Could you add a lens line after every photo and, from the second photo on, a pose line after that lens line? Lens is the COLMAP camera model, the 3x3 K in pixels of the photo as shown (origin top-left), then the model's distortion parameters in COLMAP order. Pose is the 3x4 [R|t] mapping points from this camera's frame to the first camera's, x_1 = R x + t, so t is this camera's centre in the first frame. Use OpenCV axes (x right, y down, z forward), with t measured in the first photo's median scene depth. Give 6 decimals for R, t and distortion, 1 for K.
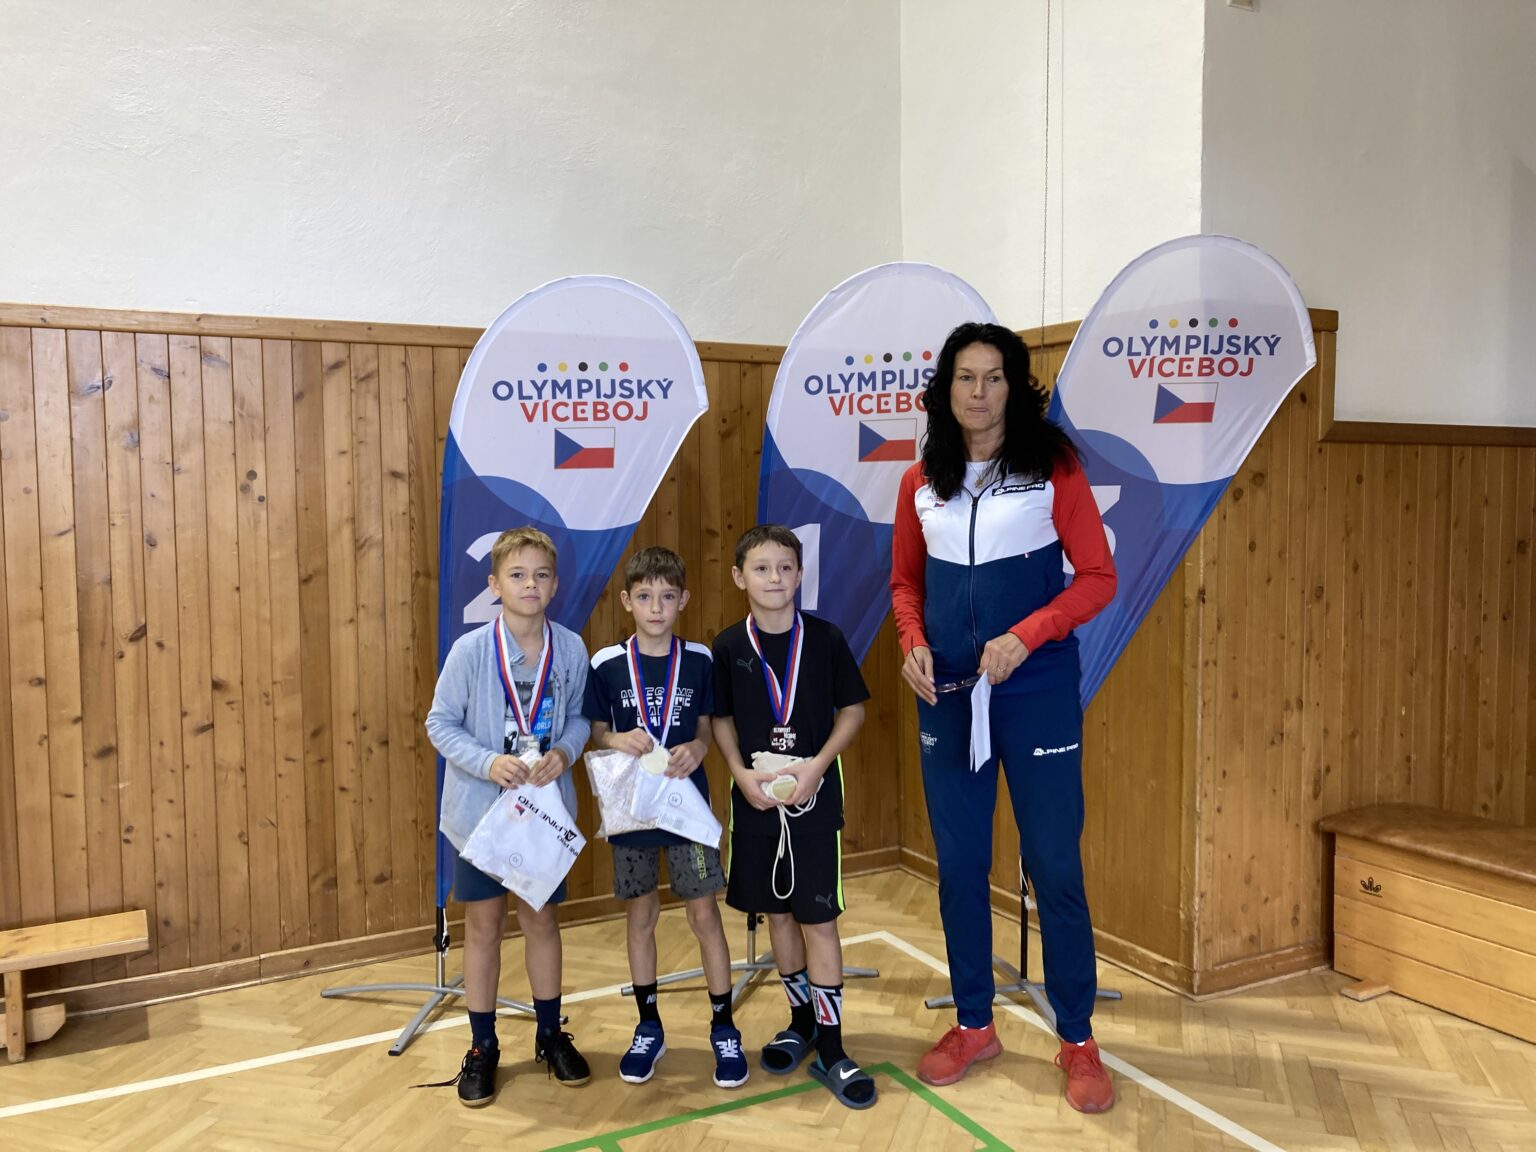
lens RADIAL K [[1258.9, 0, 768.8], [0, 1258.9, 553.2], [0, 0, 1]] dist [0.028359, -0.015754]
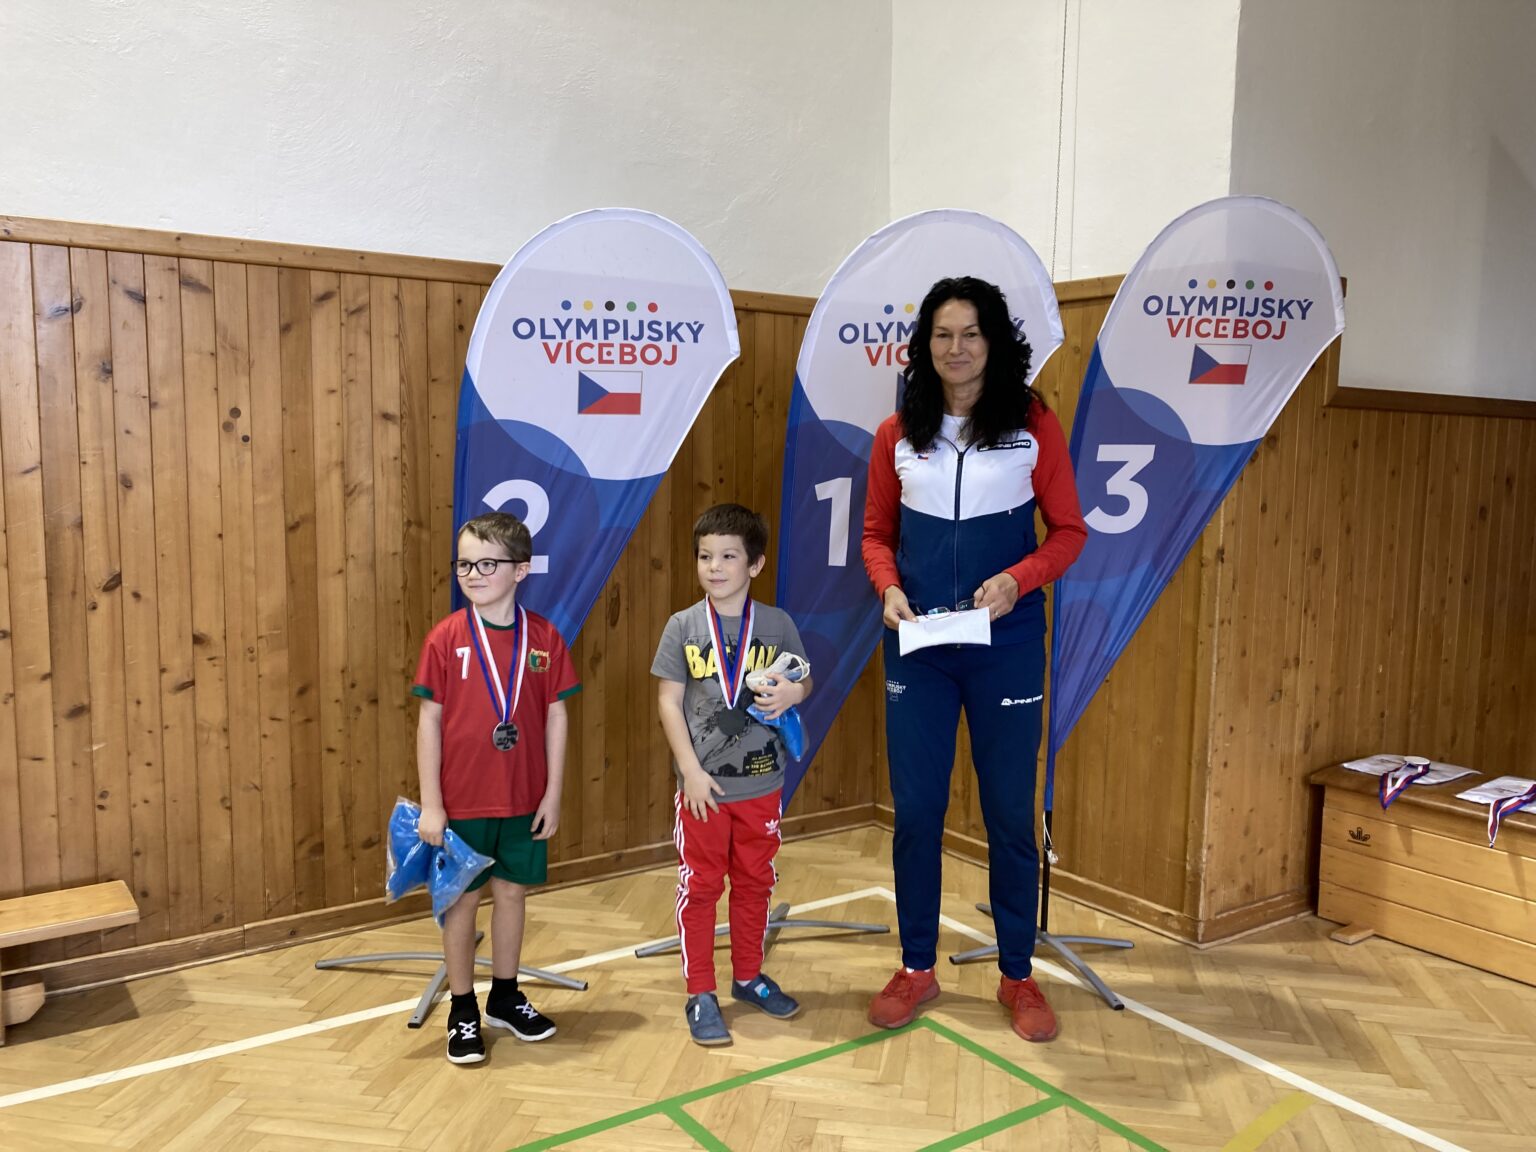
lens RADIAL K [[1258.9, 0, 766.9], [0, 1258.9, 568.3], [0, 0, 1]] dist [0.028359, -0.015754]
pose [[0.992724, 0.010861, 0.119920, -0.133755], [-0.016237, 0.998902, 0.043944, 0.004790], [-0.119311, -0.045572, 0.991811, 0.034318]]
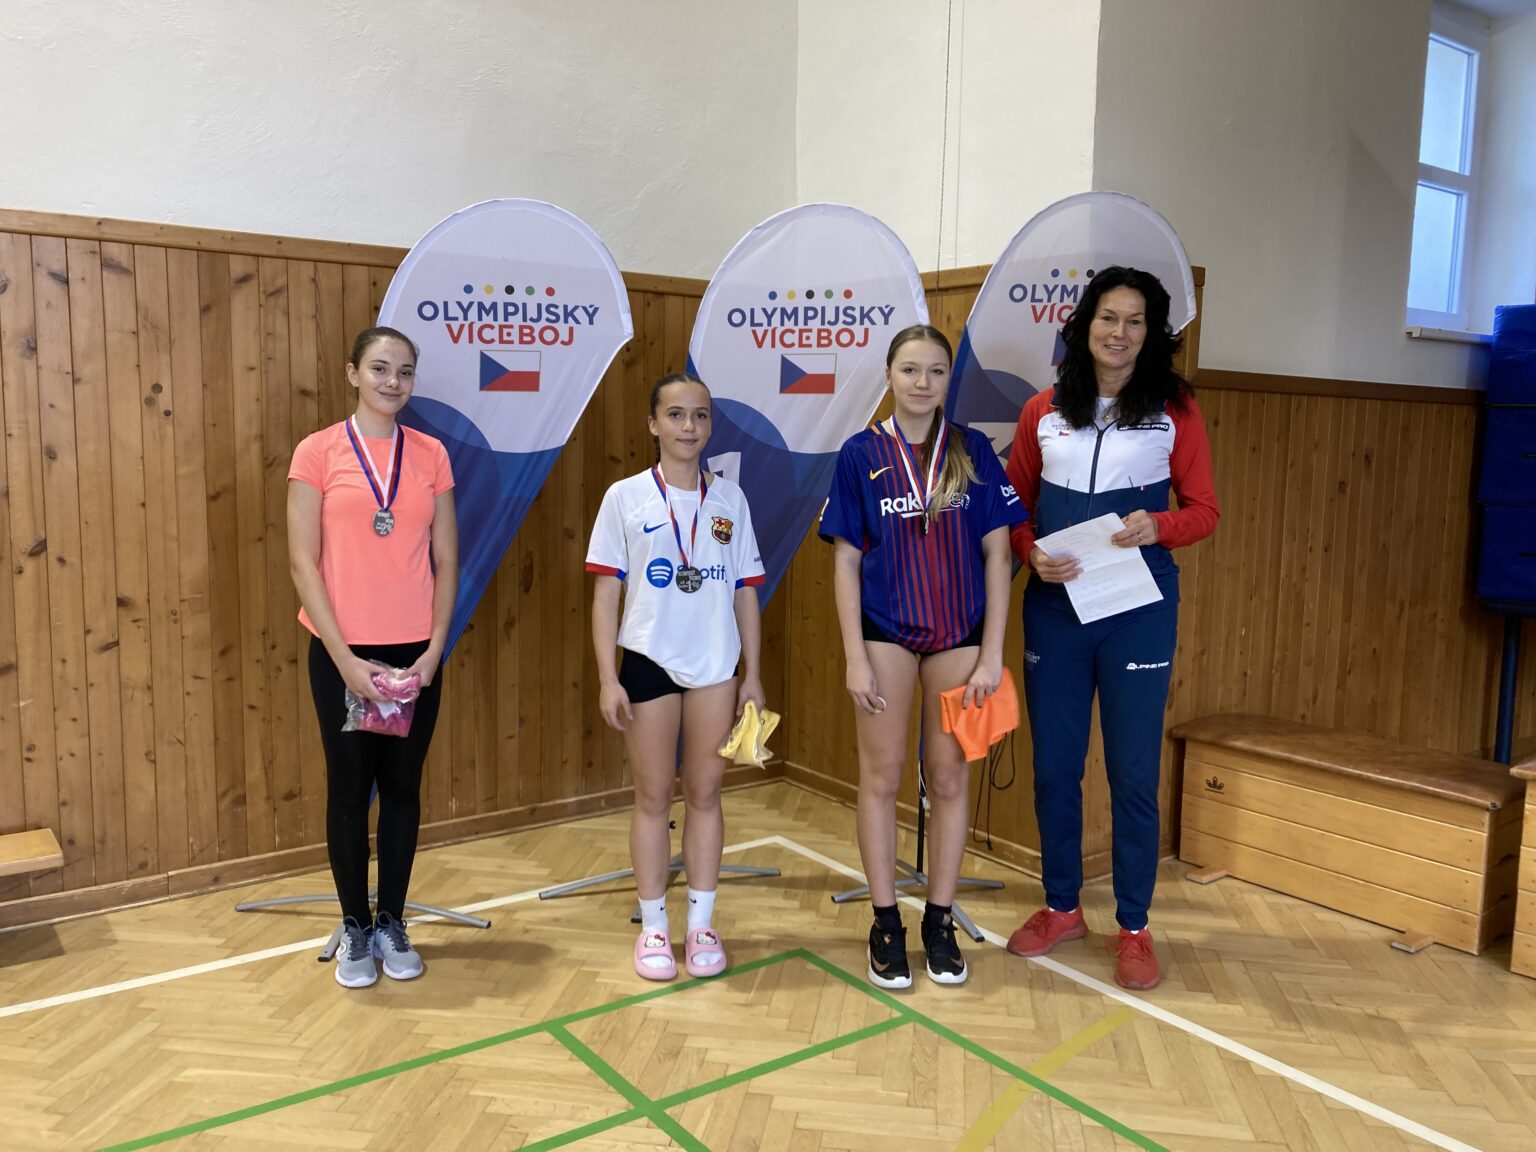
lens RADIAL K [[1258.9, 0, 772.5], [0, 1258.9, 558.9], [0, 0, 1]] dist [0.028359, -0.015754]
pose [[0.988997, 0.010361, 0.147572, -0.081753], [-0.018600, 0.998337, 0.054562, 0.007580], [-0.146761, -0.056706, 0.987545, -0.042701]]
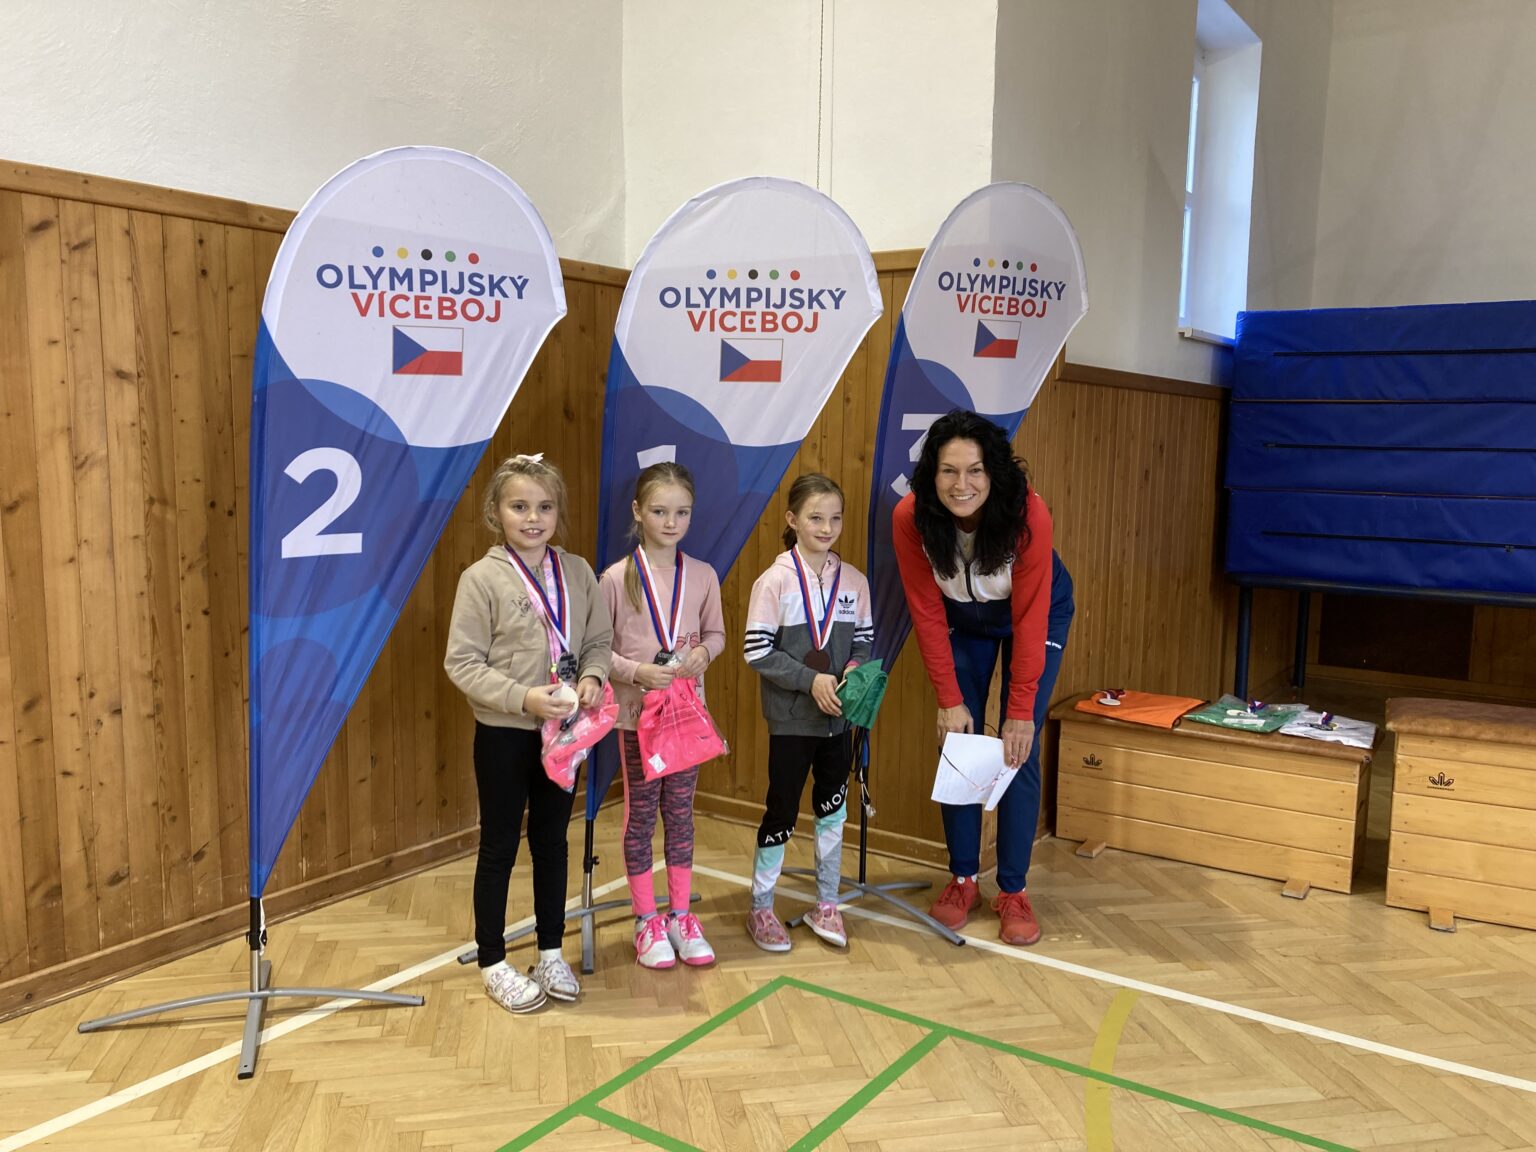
lens RADIAL K [[1258.9, 0, 770.5], [0, 1258.9, 577.6], [0, 0, 1]] dist [0.028359, -0.015754]
pose [[0.886325, -0.031897, 0.461963, -0.321988], [0.000414, 0.997679, 0.068091, 0.011363], [-0.463063, -0.060160, 0.884281, 0.108784]]
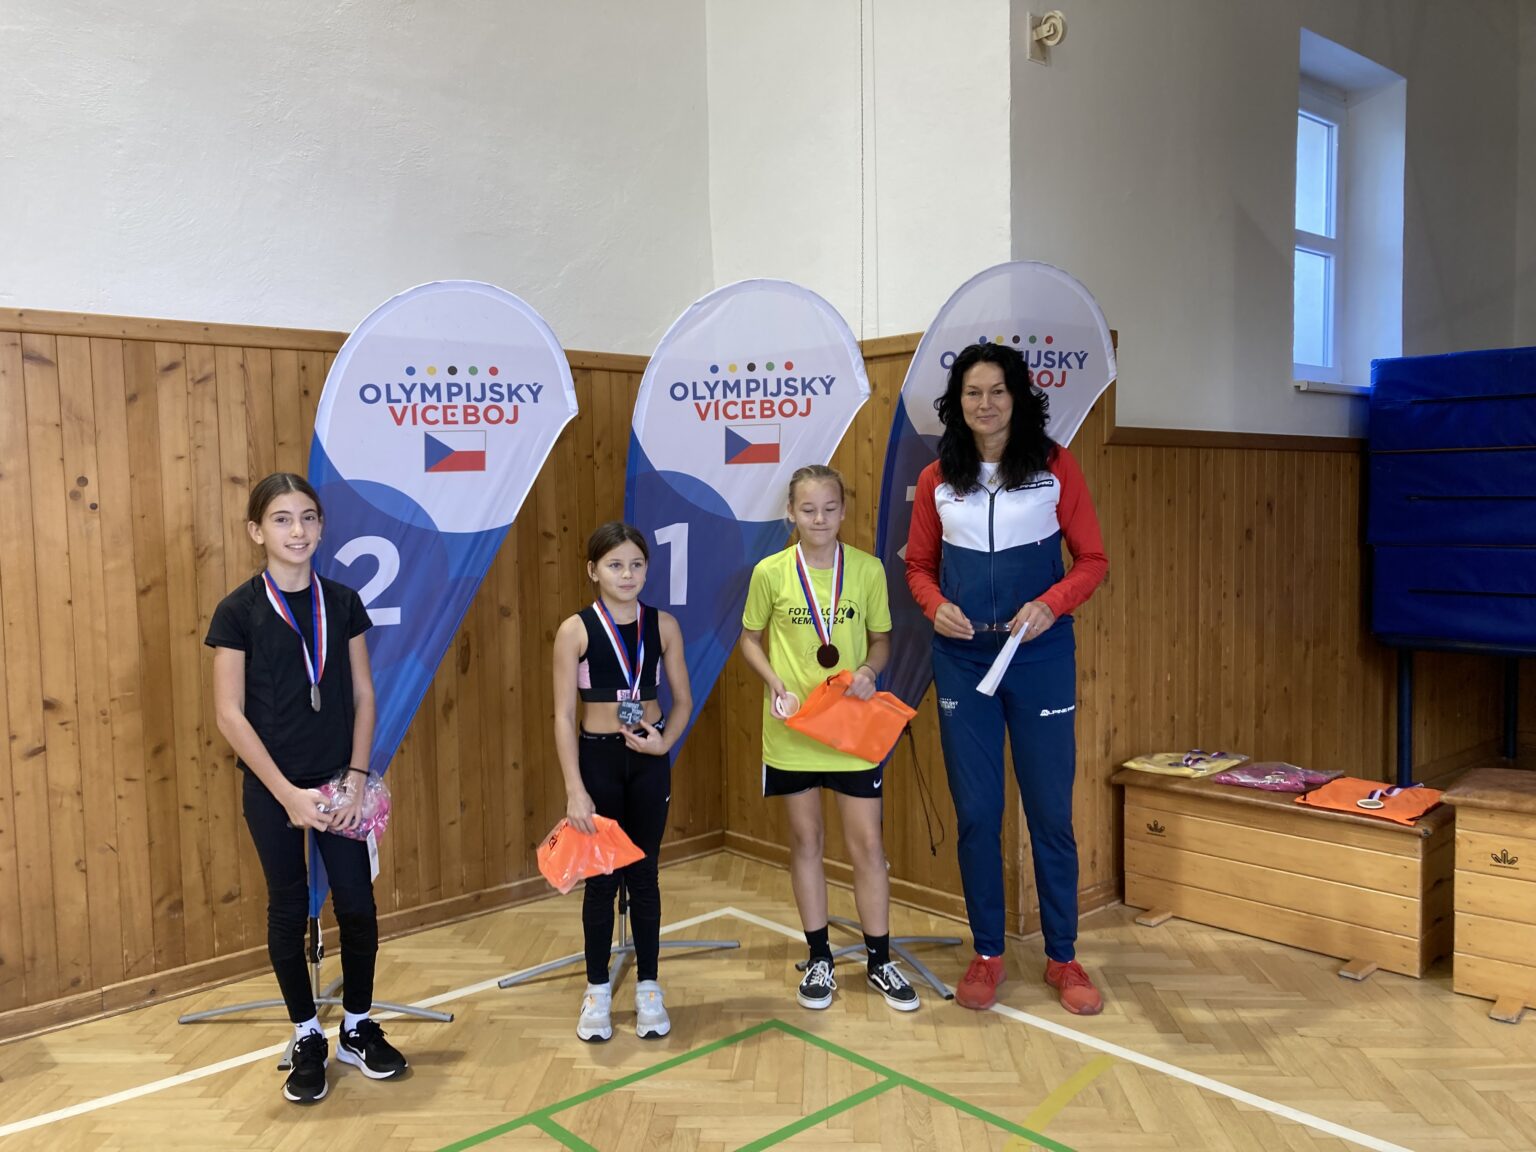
lens RADIAL K [[1258.9, 0, 759.5], [0, 1258.9, 565.0], [0, 0, 1]] dist [0.028359, -0.015754]
pose [[0.971978, -0.023462, 0.233899, -0.140366], [0.022414, 0.999723, 0.007137, 0.005280], [-0.234001, -0.001694, 0.972235, -0.039242]]
